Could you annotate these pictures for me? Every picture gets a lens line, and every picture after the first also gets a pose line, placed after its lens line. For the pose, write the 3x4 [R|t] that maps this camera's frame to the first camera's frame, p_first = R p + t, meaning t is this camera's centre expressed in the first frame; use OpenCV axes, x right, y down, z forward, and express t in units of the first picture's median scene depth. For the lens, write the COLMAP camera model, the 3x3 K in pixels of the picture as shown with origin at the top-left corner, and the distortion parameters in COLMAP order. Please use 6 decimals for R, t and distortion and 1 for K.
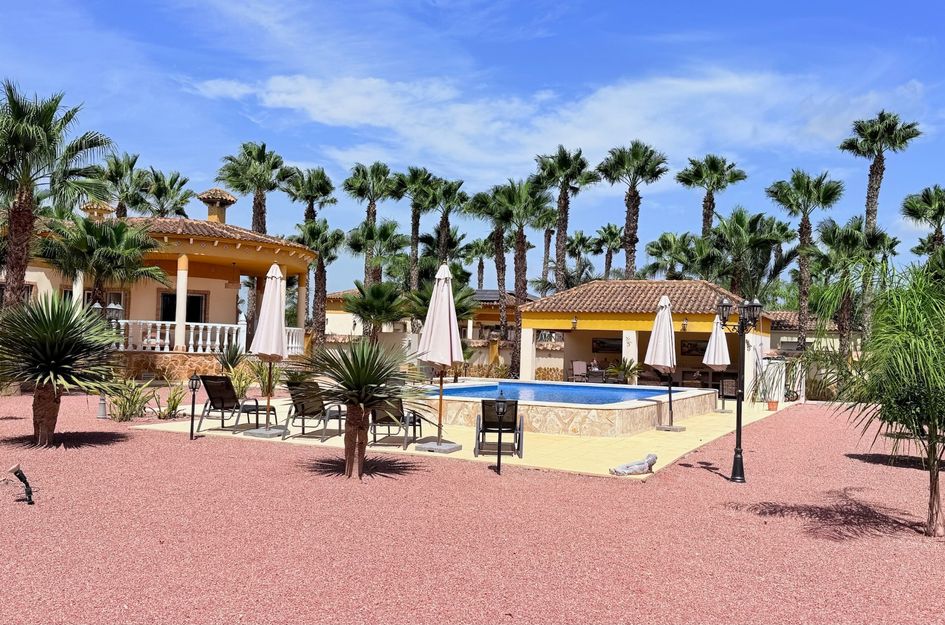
lens RADIAL K [[849.9, 0, 472.5], [0, 849.9, 312.5], [0, 0, 1]] dist [0.186146, -0.417495]
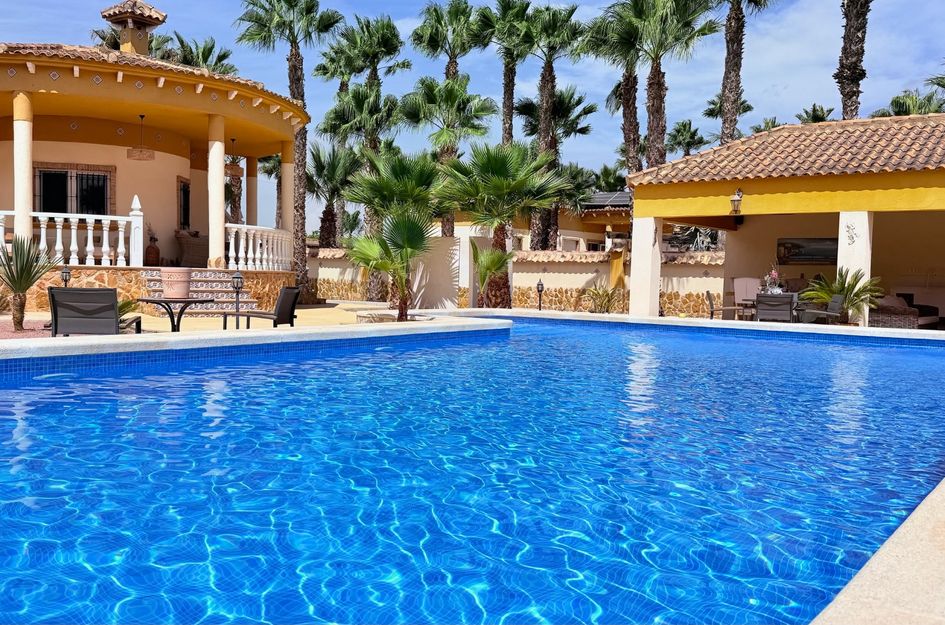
lens RADIAL K [[849.9, 0, 472.5], [0, 849.9, 312.5], [0, 0, 1]] dist [0.186146, -0.417495]
pose [[0.977042, 0.002199, -0.213038, 0.066627], [0.014705, 0.996866, 0.077729, 0.031318], [0.212541, -0.079077, 0.973947, 0.406323]]
